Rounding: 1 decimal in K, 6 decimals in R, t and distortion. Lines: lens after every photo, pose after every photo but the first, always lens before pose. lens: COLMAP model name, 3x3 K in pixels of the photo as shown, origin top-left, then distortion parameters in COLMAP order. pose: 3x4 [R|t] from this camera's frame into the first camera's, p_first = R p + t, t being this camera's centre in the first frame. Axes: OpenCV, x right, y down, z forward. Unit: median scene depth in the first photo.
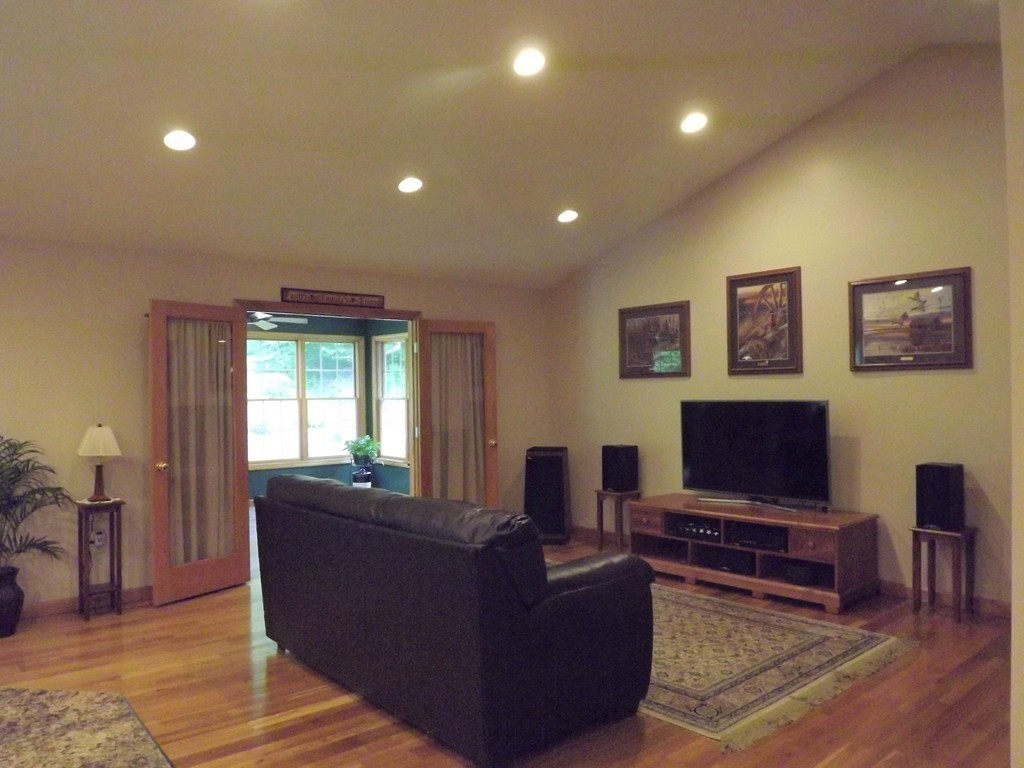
lens RADIAL K [[738.6, 0, 515.4], [0, 738.6, 384.7], [0, 0, 1]] dist [-0.040412, 0.002128]
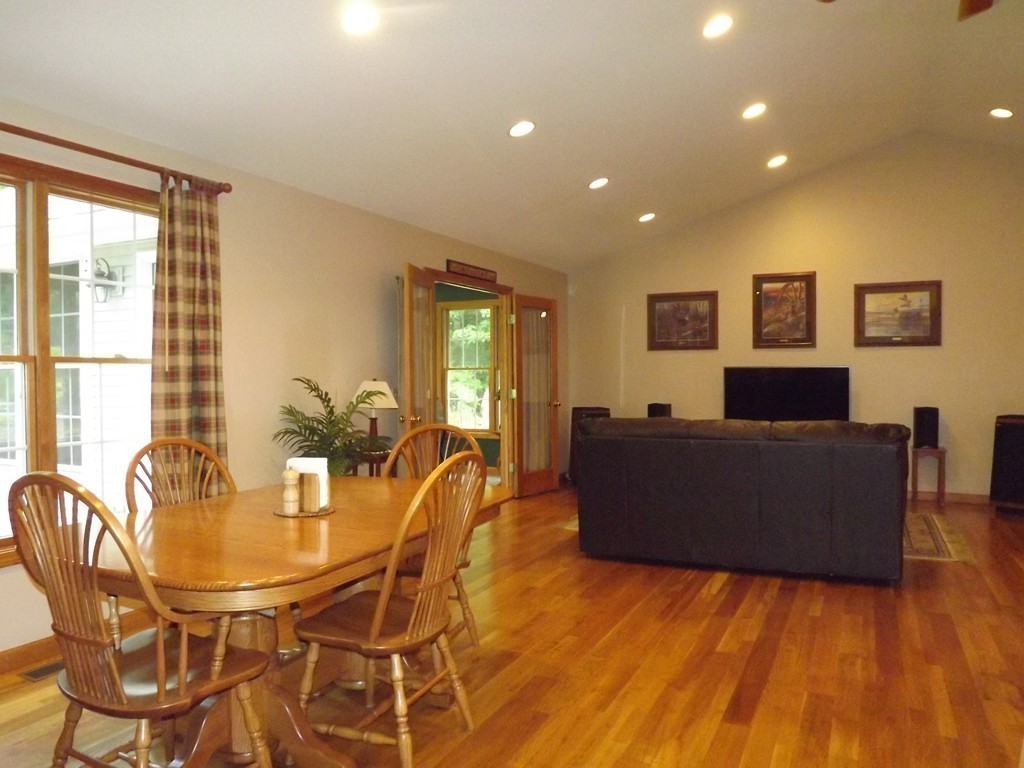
lens RADIAL K [[738.6, 0, 504.5], [0, 738.6, 386.2], [0, 0, 1]] dist [-0.040412, 0.002128]
pose [[0.913155, 0.000937, 0.407611, -0.711383], [-0.009941, 0.999751, 0.019972, 0.035427], [-0.407490, -0.022290, 0.912937, -0.041118]]
